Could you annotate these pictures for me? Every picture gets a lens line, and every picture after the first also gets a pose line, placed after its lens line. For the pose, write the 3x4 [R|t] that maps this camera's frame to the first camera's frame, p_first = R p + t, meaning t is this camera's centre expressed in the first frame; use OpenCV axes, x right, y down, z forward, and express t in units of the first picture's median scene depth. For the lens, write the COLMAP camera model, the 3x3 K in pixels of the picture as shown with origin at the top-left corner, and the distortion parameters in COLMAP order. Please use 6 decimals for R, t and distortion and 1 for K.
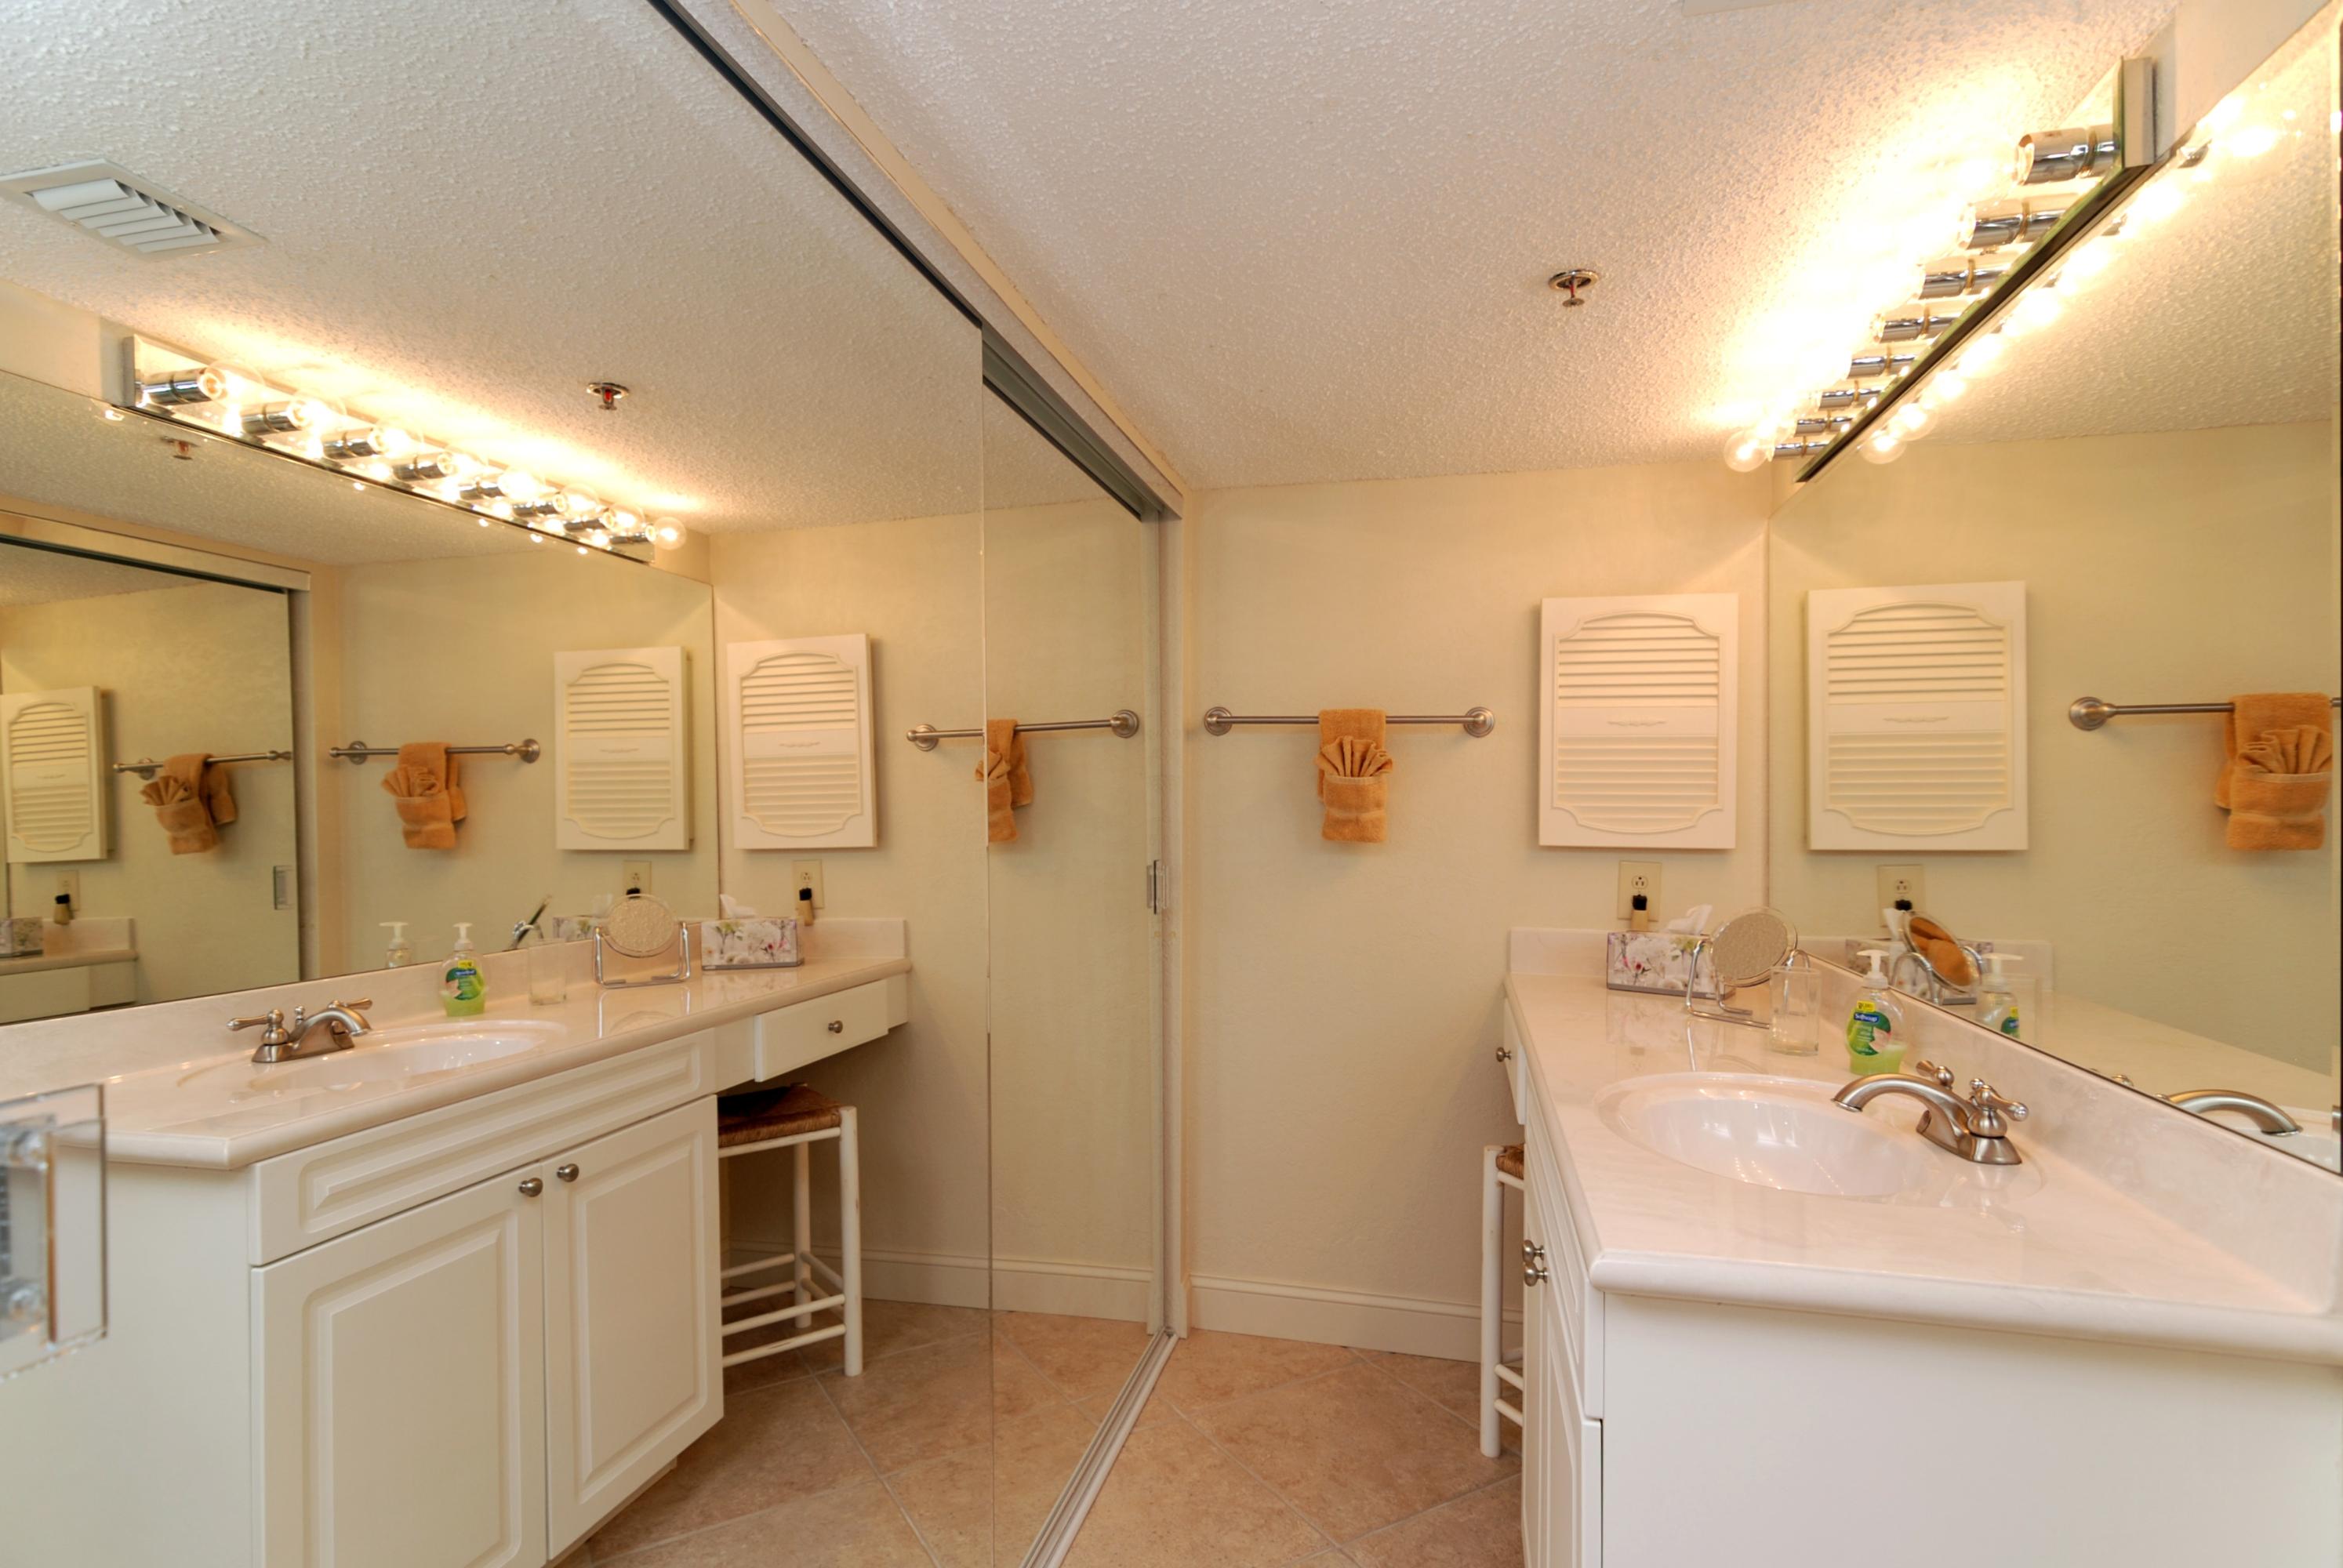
lens RADIAL K [[1262.9, 0, 1115.4], [0, 1262.9, 783.4], [0, 0, 1]] dist [-0.051363, 0.032766]
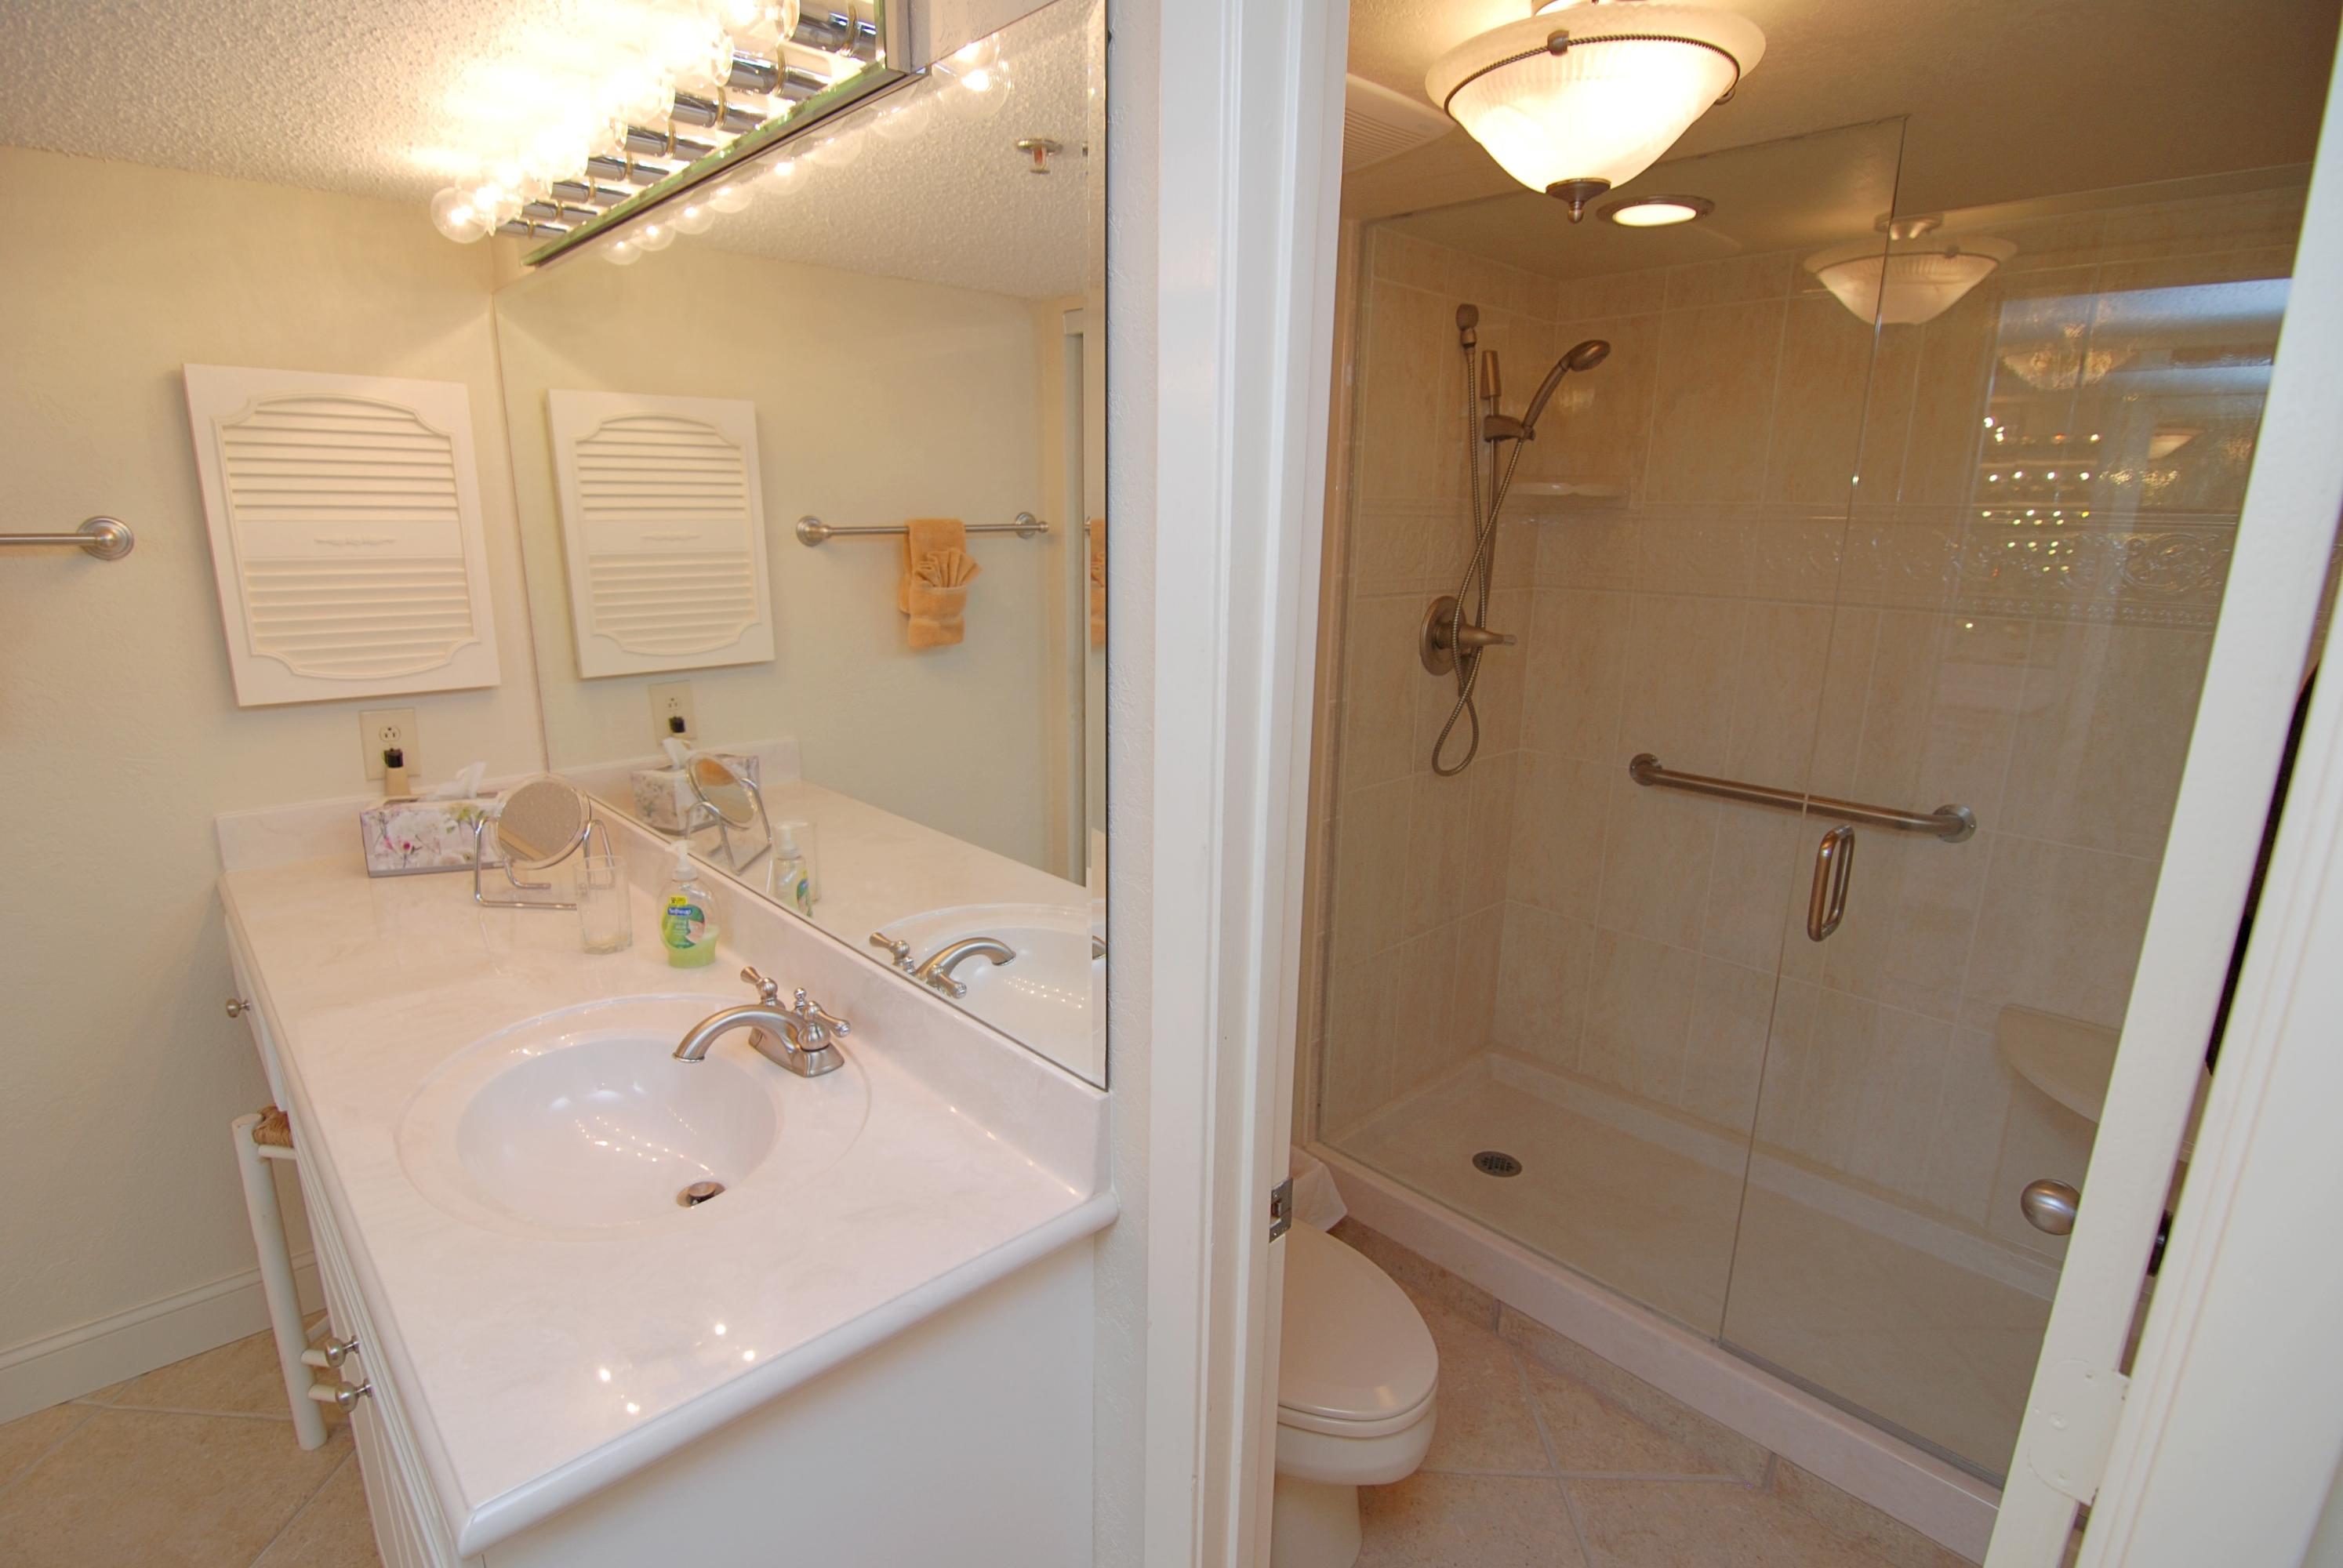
lens RADIAL K [[1143.7, 0, 1171.5], [0, 1143.7, 784.0], [0, 0, 1]] dist [-0.002440, -0.000580]
pose [[0.535847, -0.198304, 0.820697, 0.062772], [-0.021489, 0.968509, 0.248051, -0.101572], [-0.844041, -0.150553, 0.514711, 0.156121]]
